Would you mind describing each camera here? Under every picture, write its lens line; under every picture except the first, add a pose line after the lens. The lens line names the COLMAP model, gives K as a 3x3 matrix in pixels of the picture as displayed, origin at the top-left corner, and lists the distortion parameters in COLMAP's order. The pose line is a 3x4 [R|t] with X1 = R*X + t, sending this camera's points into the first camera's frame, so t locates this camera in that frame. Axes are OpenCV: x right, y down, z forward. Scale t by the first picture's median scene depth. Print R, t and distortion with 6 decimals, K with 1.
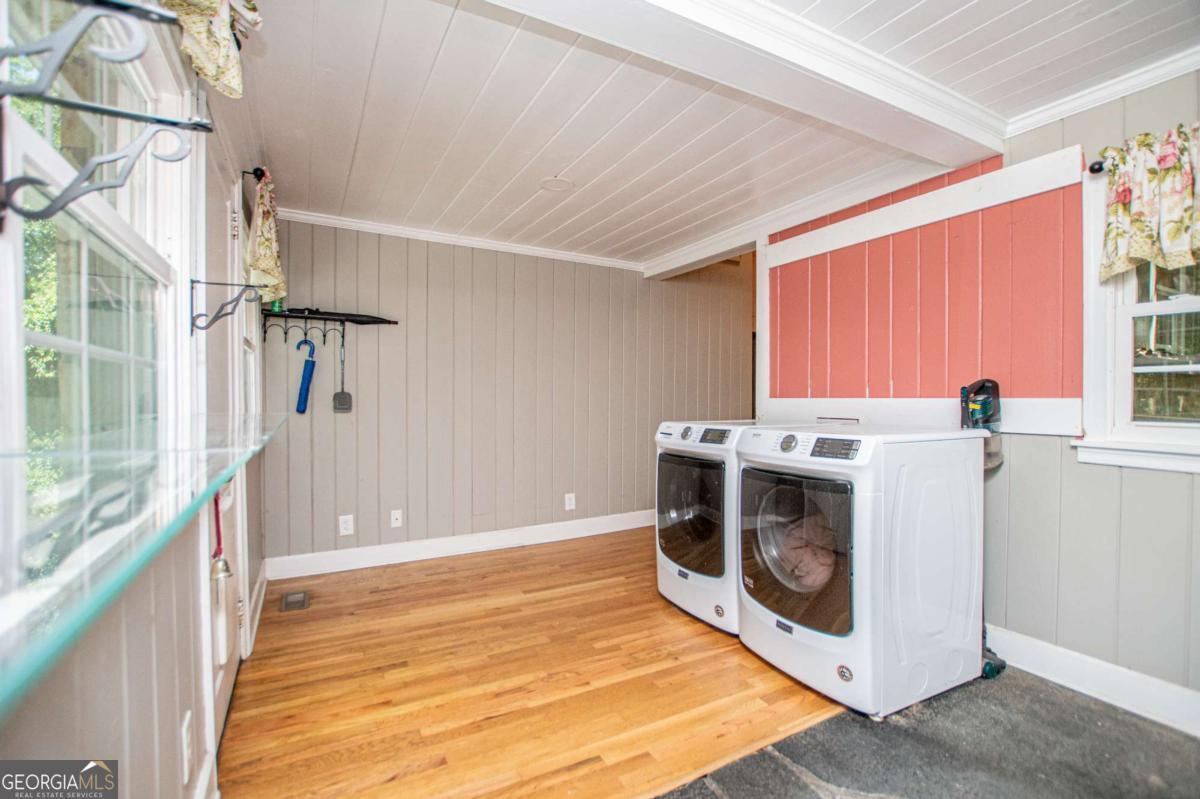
lens RADIAL K [[529.3, 0, 608.2], [0, 529.3, 399.9], [0, 0, 1]] dist [-0.025989, 0.000400]
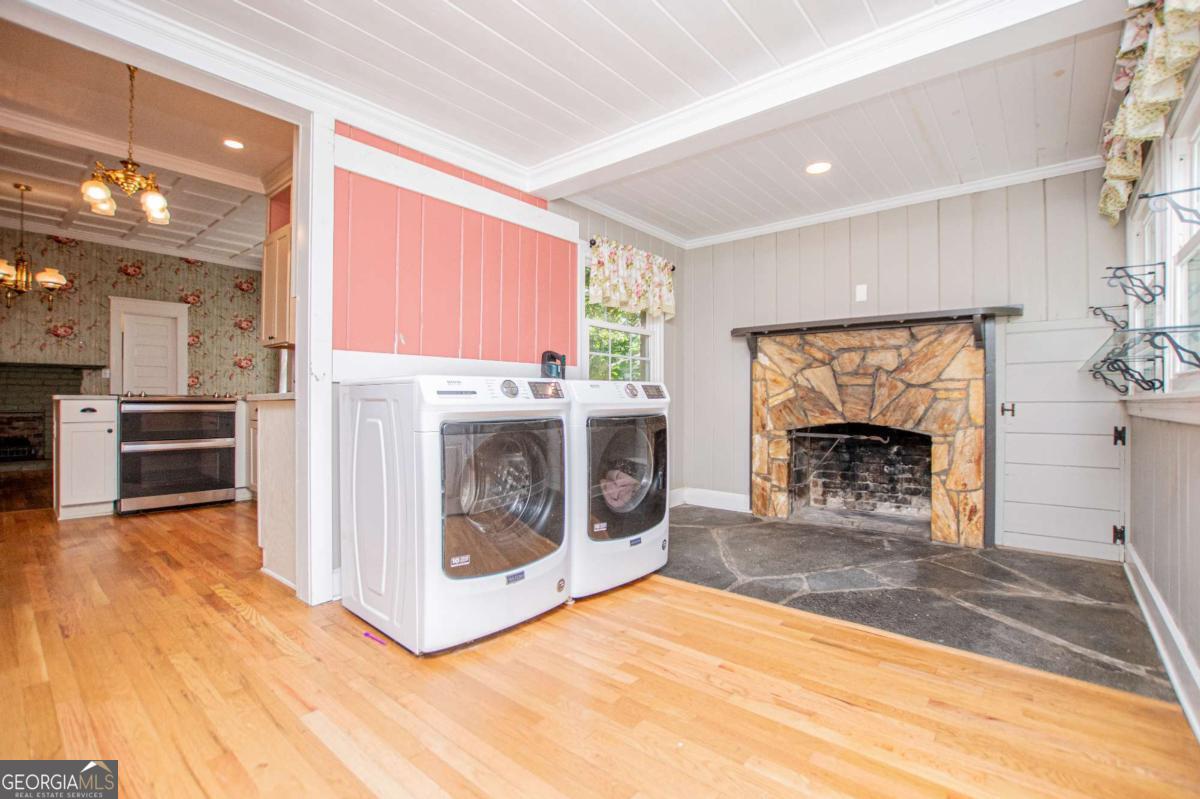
lens RADIAL K [[529.3, 0, 608.2], [0, 529.3, 399.9], [0, 0, 1]] dist [-0.025989, 0.000400]
pose [[-0.353308, -0.000697, 0.935507, -0.698169], [-0.003061, 0.999995, -0.000411, 0.090960], [-0.935502, -0.003009, -0.353308, 1.320353]]
